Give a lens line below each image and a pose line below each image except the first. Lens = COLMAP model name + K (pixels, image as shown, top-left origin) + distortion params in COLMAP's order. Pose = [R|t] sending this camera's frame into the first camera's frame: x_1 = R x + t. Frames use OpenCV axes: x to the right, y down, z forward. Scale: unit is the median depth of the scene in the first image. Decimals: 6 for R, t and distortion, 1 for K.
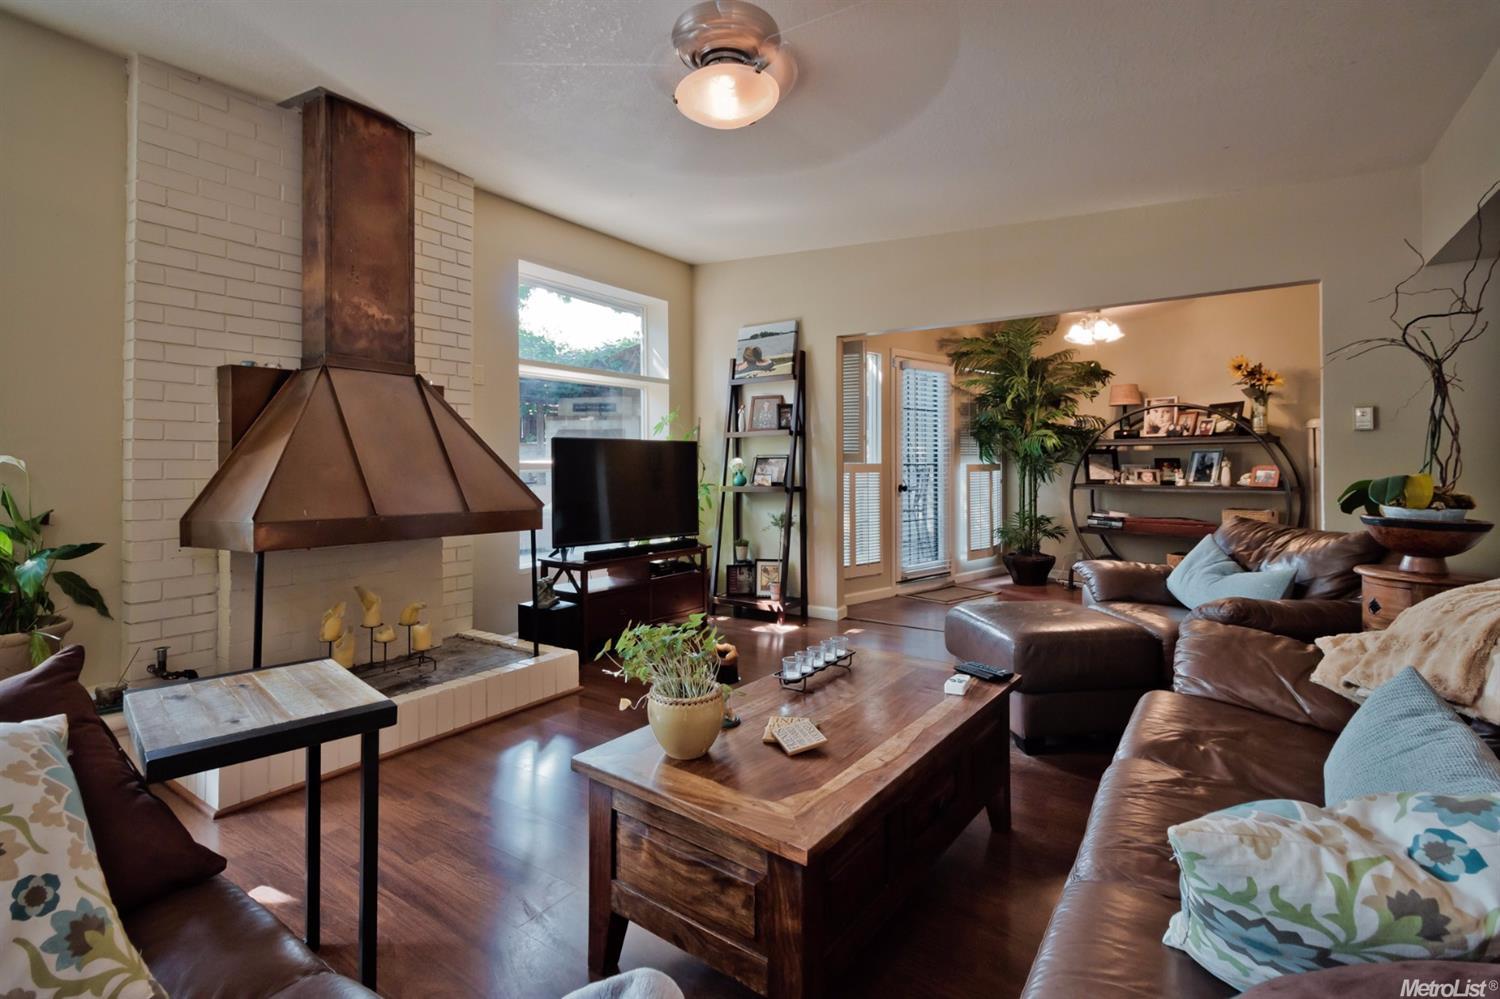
lens RADIAL K [[676.9, 0, 748.8], [0, 676.9, 453.7], [0, 0, 1]] dist [-0.000808, -0.000115]
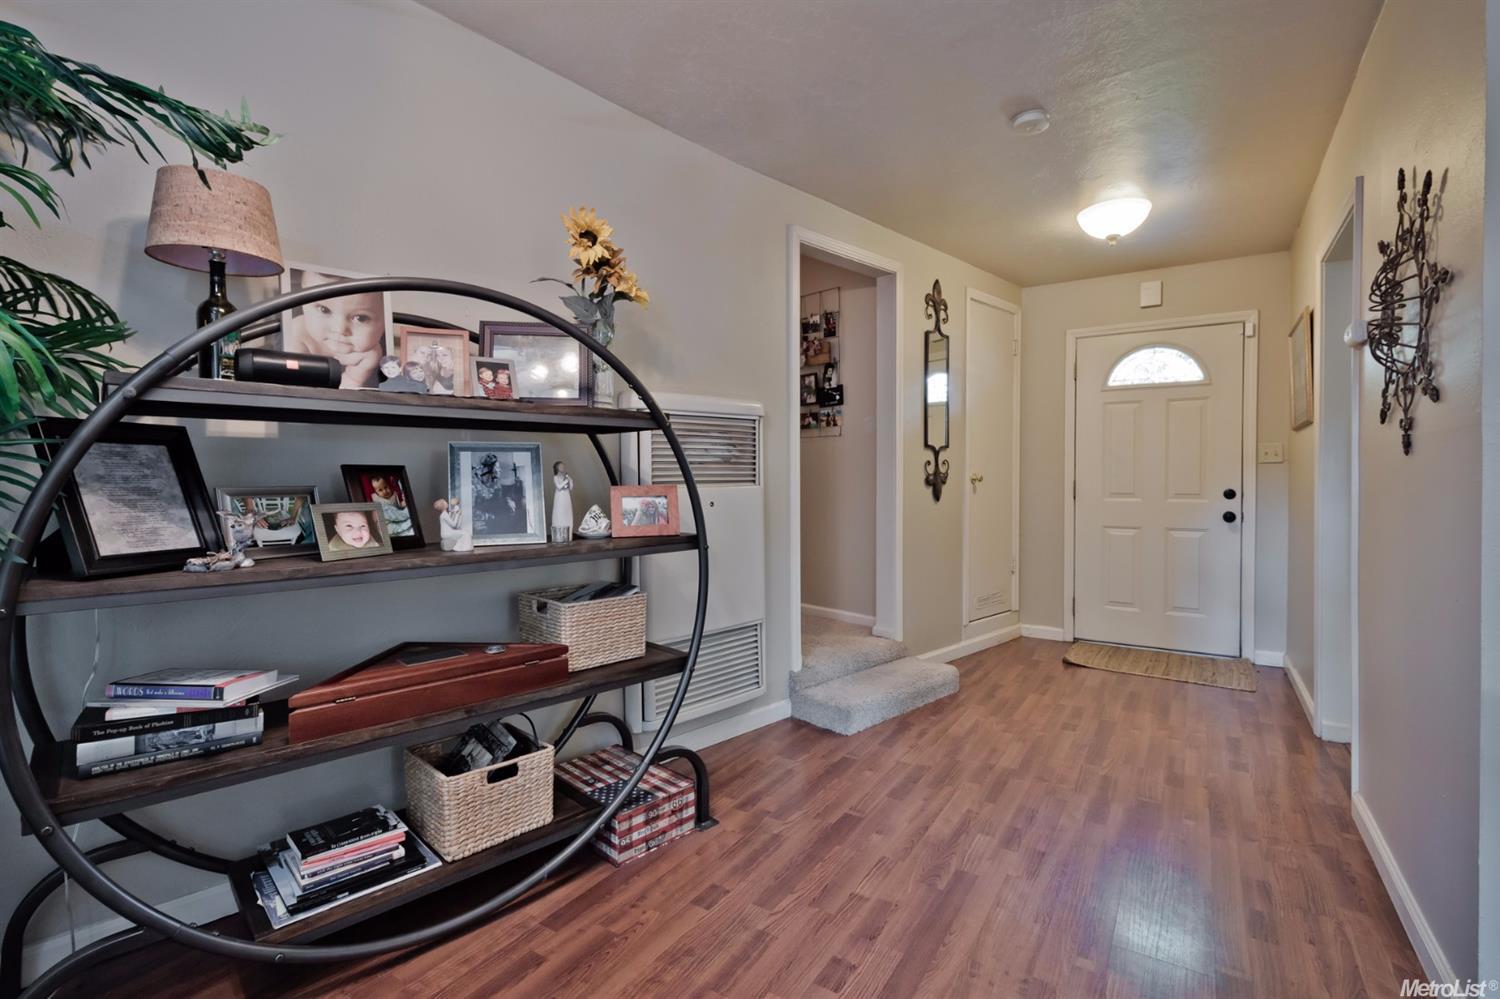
lens RADIAL K [[695.9, 0, 750.0], [0, 695.9, 499.5], [0, 0, 1]] dist [0.000649, 0.000093]
pose [[-0.054833, -0.025663, 0.998166, 0.291138], [-0.011203, 0.999623, 0.025085, 0.012409], [-0.998433, -0.009807, -0.055100, 0.858129]]
